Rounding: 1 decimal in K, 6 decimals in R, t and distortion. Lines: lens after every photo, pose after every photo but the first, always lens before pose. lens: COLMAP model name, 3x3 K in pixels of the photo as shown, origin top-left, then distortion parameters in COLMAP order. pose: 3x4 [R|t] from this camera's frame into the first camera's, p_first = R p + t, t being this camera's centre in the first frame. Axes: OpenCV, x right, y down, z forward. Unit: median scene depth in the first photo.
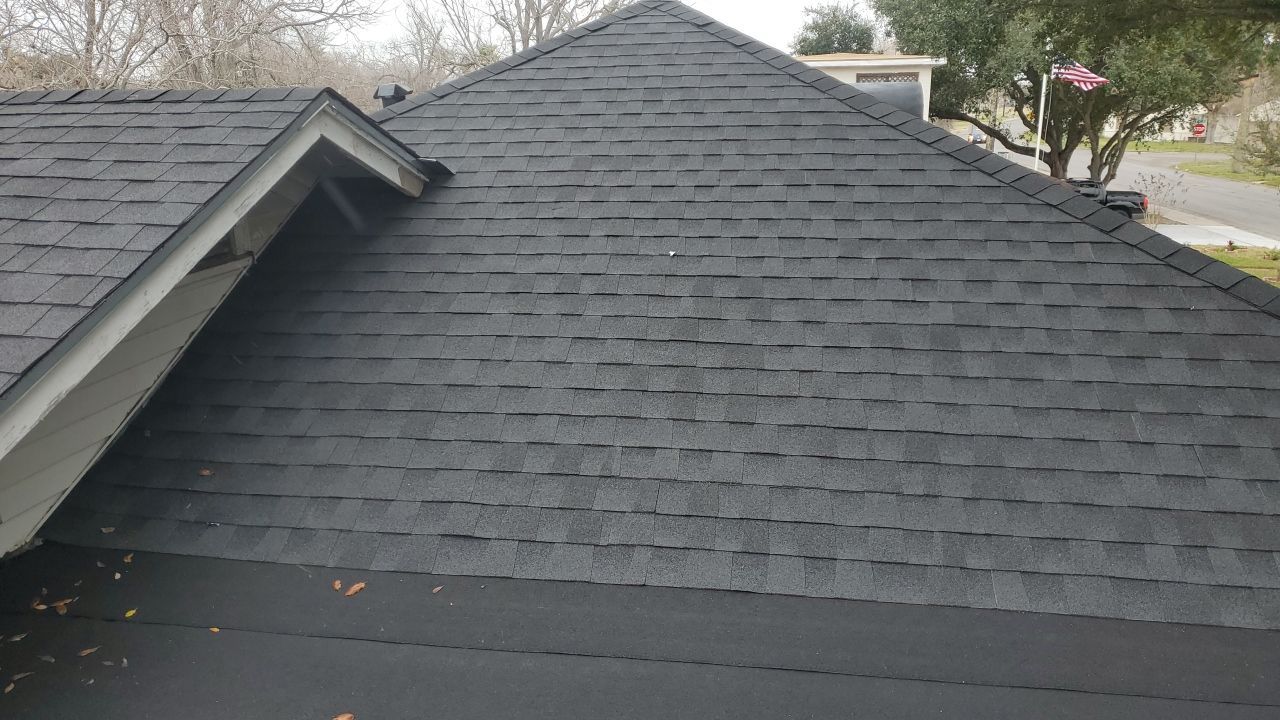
lens RADIAL K [[969.3, 0, 655.0], [0, 969.3, 363.4], [0, 0, 1]] dist [0.063659, -0.085570]
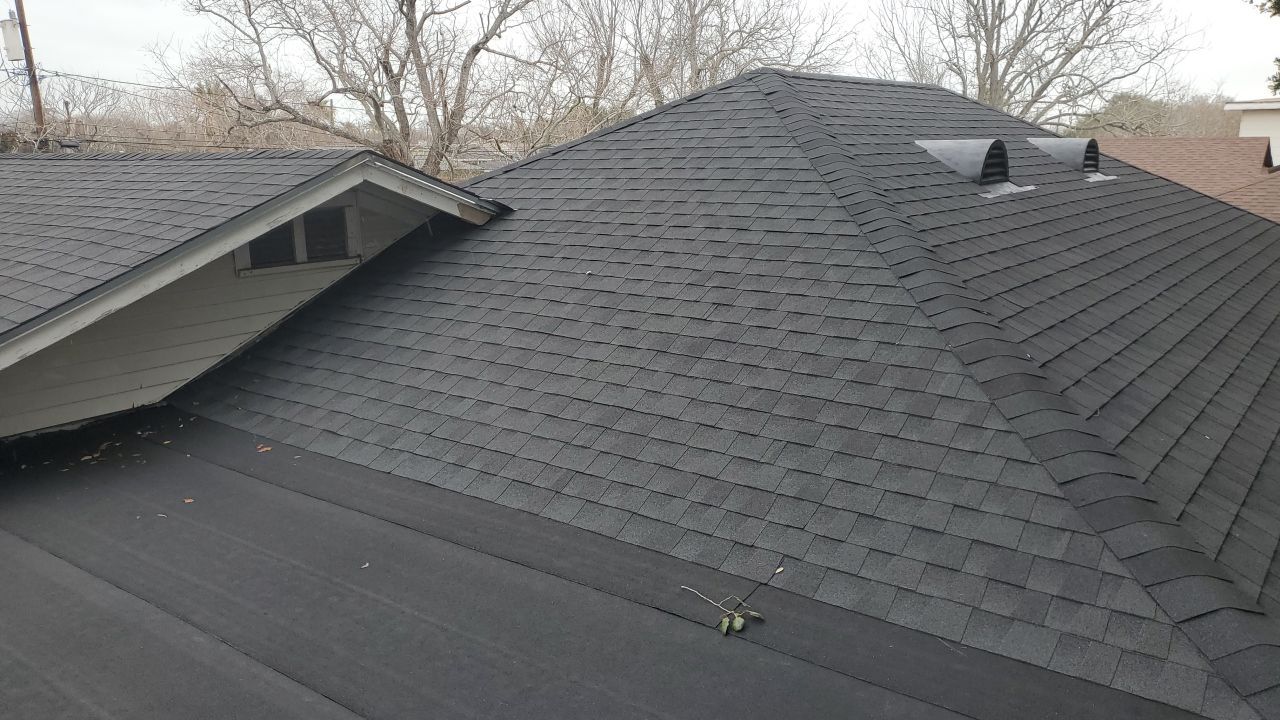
lens RADIAL K [[969.3, 0, 655.0], [0, 969.3, 363.4], [0, 0, 1]] dist [0.063659, -0.085570]
pose [[0.883978, 0.103386, -0.455953, 0.706971], [-0.122694, 0.992361, -0.012858, 0.016341], [0.451141, 0.067309, 0.889911, -0.134105]]
